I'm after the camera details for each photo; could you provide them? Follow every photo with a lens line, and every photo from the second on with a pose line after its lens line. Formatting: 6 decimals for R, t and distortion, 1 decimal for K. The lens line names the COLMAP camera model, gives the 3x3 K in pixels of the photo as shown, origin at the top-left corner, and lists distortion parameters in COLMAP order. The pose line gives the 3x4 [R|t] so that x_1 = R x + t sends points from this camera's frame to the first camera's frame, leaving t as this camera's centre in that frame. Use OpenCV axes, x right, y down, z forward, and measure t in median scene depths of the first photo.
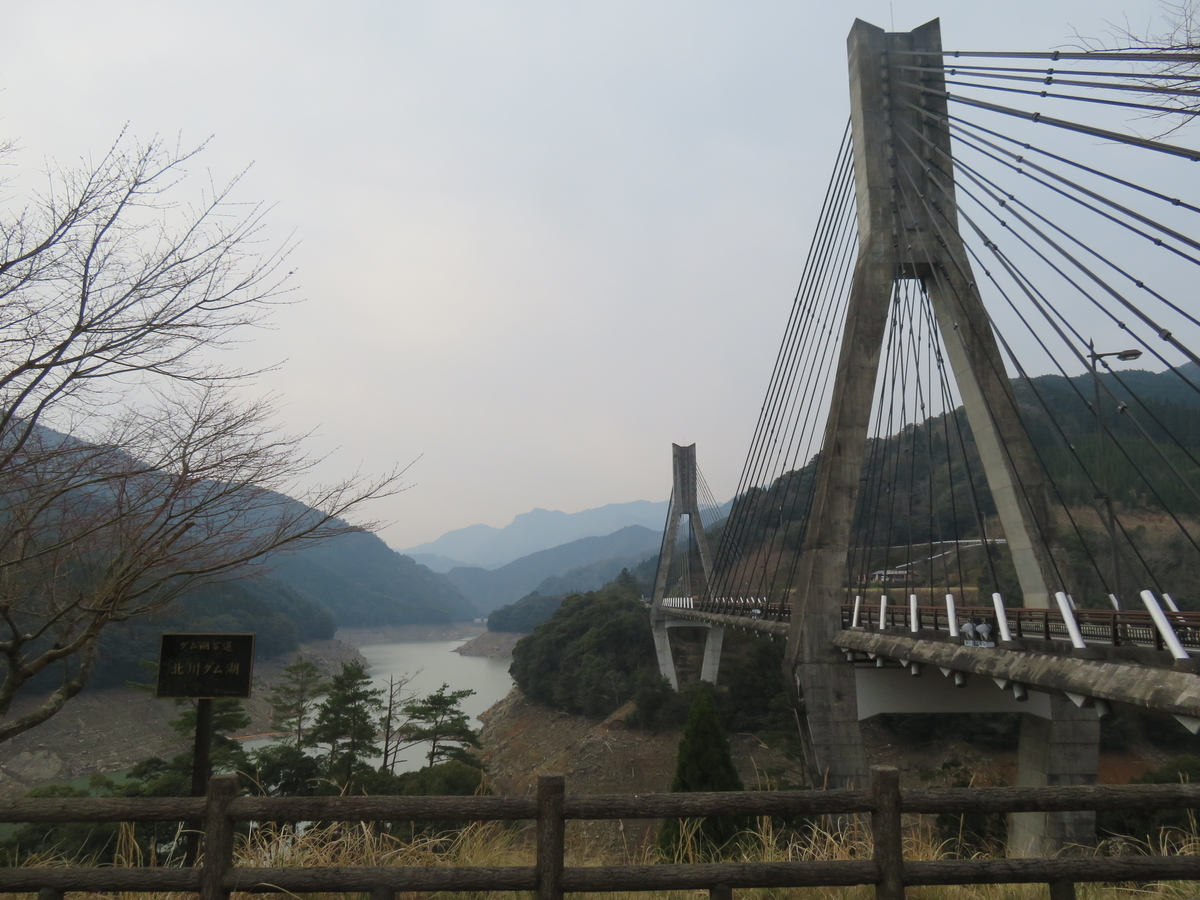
lens RADIAL K [[858.3, 0, 600.0], [0, 858.3, 450.0], [0, 0, 1]] dist [-0.003156, 0.004144]
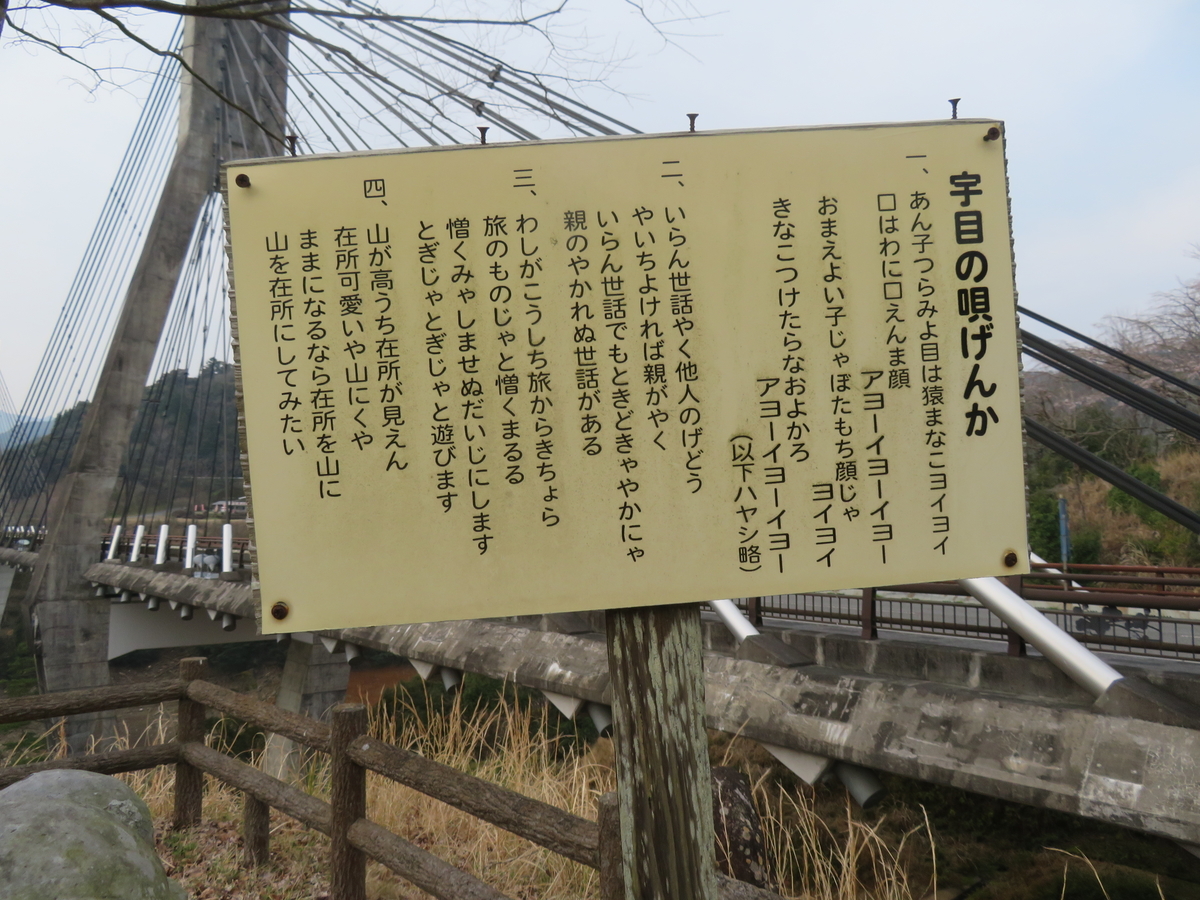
lens RADIAL K [[858.3, 0, 600.0], [0, 858.3, 450.0], [0, 0, 1]] dist [-0.003156, 0.004144]
pose [[0.756761, 0.073532, 0.649543, 0.085588], [-0.123834, 0.991787, 0.031998, -0.002219], [-0.641855, -0.104651, 0.759651, -0.012816]]
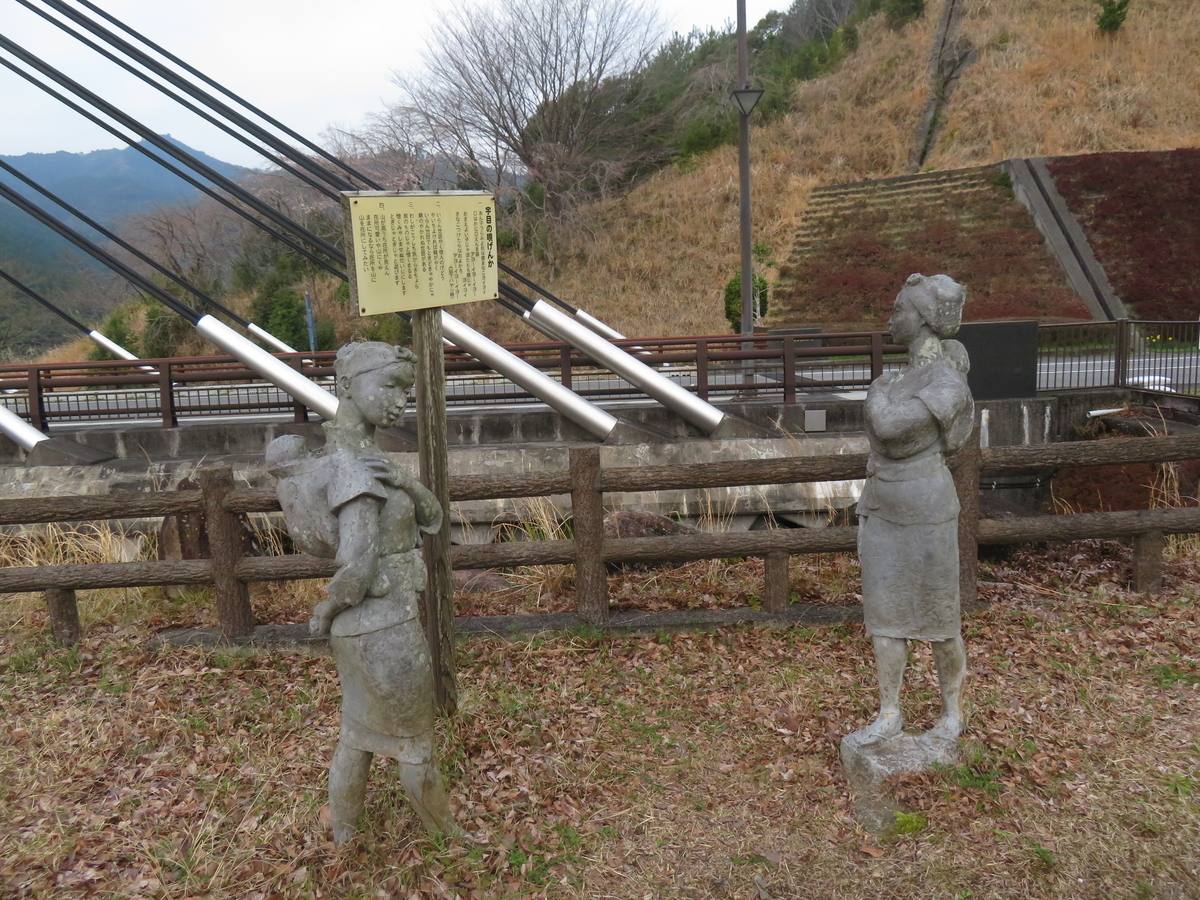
lens RADIAL K [[858.3, 0, 600.0], [0, 858.3, 450.0], [0, 0, 1]] dist [-0.003156, 0.004144]
pose [[0.019588, -0.147477, 0.988872, -2.108399], [-0.128555, 0.980480, 0.148772, 0.093545], [-0.991509, -0.130039, 0.000247, -0.146317]]
